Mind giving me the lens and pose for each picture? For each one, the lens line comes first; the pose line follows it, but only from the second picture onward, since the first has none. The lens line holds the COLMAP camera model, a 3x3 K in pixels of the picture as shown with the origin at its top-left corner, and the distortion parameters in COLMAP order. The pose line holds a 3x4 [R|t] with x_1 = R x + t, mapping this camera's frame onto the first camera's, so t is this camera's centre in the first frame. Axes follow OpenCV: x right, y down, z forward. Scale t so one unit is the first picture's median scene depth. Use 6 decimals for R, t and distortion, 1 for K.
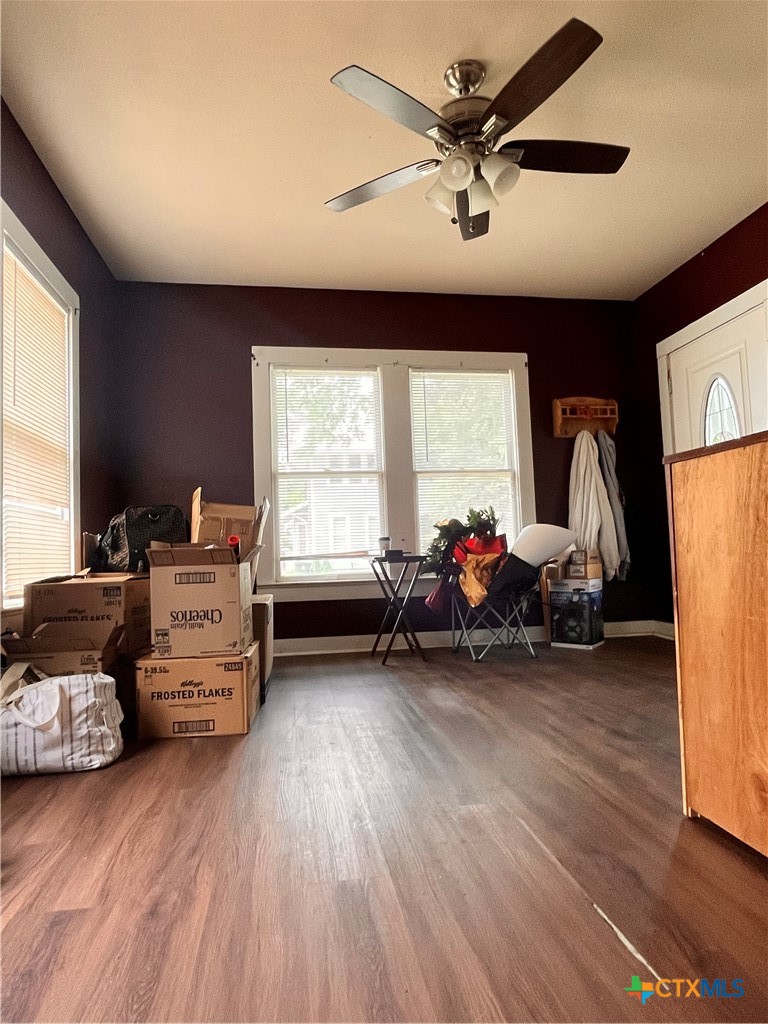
lens RADIAL K [[612.5, 0, 385.5], [0, 612.5, 519.3], [0, 0, 1]] dist [0.004103, 0.000158]
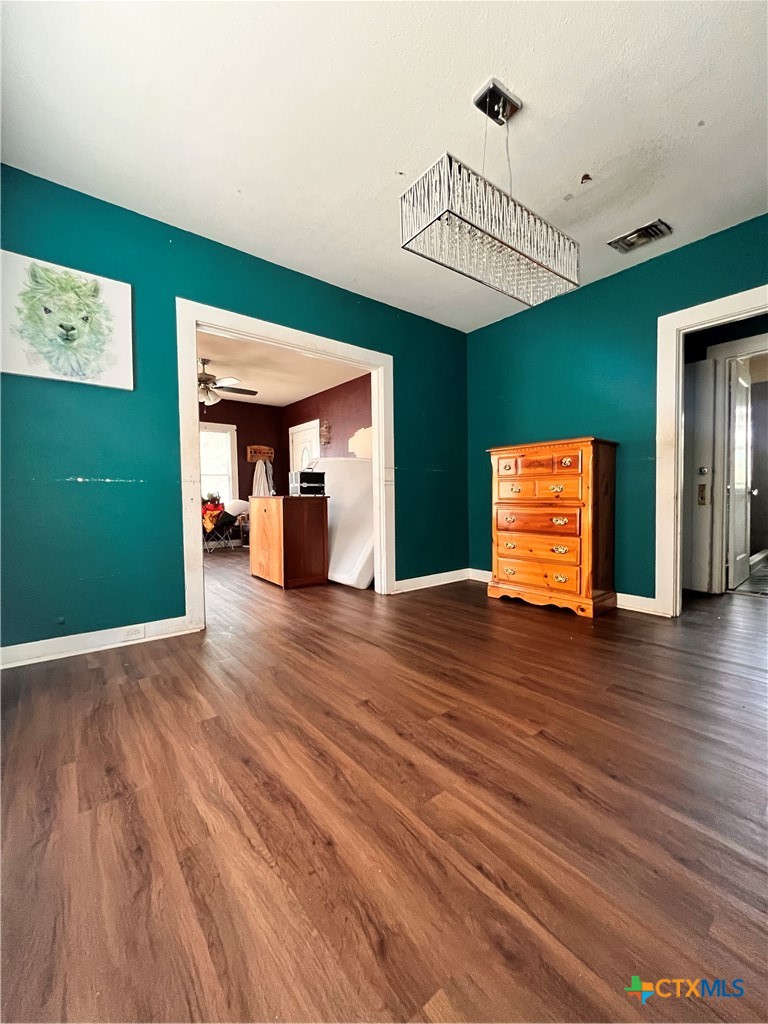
lens RADIAL K [[411.0, 0, 381.7], [0, 411.0, 511.0], [0, 0, 1]] dist [-0.003945, 0.000028]
pose [[0.873574, 0.002748, 0.486683, -0.075026], [-0.044649, 0.996220, 0.074518, -0.131331], [-0.484639, -0.086827, 0.870394, -1.041845]]
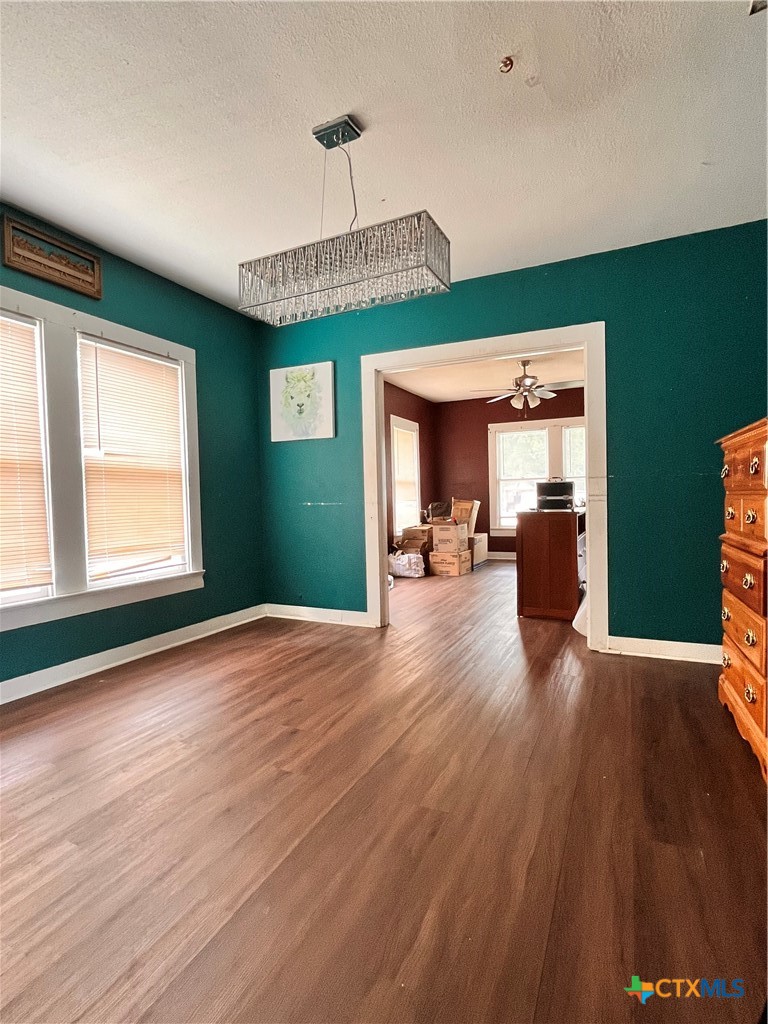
lens RADIAL K [[511.8, 0, 387.6], [0, 511.8, 508.4], [0, 0, 1]] dist [0.005371, 0.000584]
pose [[0.827514, 0.022549, -0.560992, 0.781560], [0.031130, 0.995813, 0.085945, -0.209777], [0.560581, -0.088584, 0.823348, -1.148408]]
